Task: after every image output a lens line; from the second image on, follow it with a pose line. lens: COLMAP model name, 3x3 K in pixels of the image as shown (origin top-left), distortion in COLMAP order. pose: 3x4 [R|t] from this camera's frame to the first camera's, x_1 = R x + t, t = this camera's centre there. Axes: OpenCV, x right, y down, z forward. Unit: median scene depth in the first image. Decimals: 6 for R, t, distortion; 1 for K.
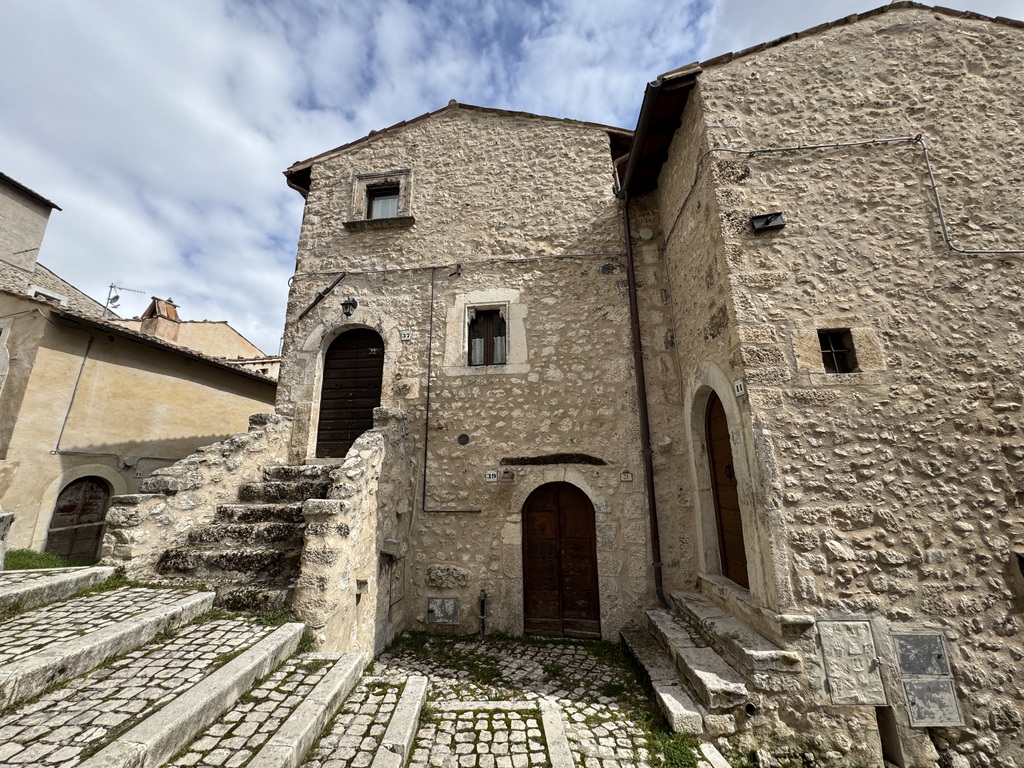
lens RADIAL K [[408.2, 0, 510.0], [0, 408.2, 381.5], [0, 0, 1]] dist [-0.001599, 0.000075]
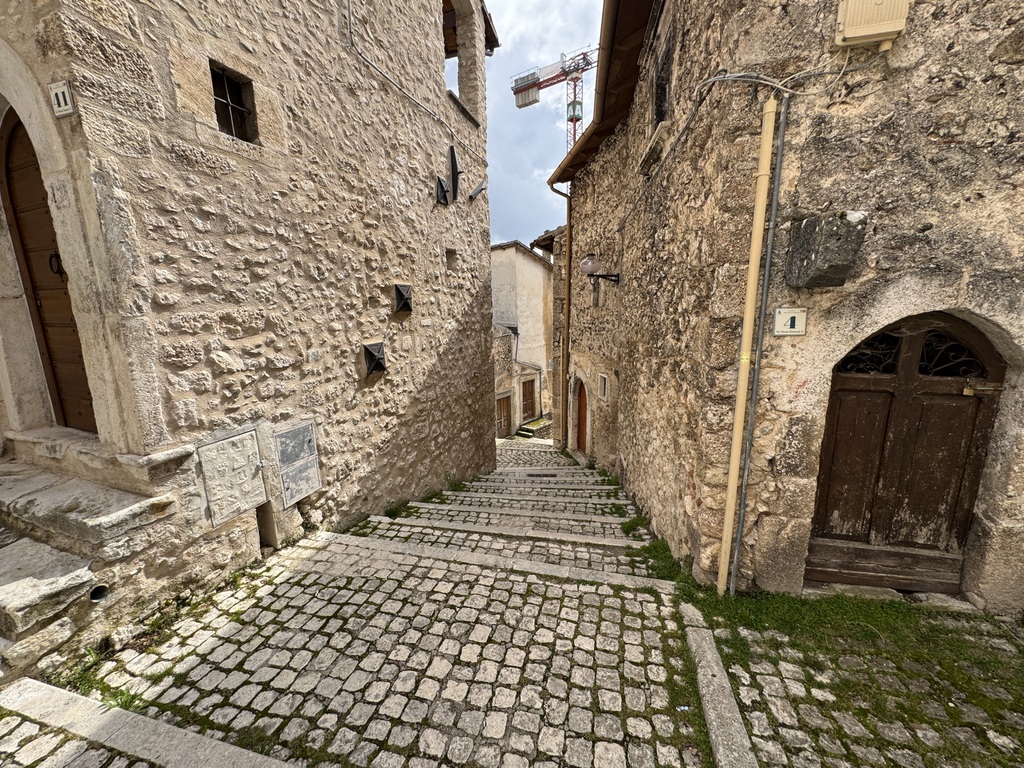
lens RADIAL K [[408.2, 0, 509.9], [0, 408.2, 384.6], [0, 0, 1]] dist [-0.001599, 0.000075]
pose [[0.307095, -0.182916, 0.933935, 0.193969], [-0.215543, 0.942485, 0.255466, 0.117920], [-0.926949, -0.279756, 0.250006, 0.237938]]
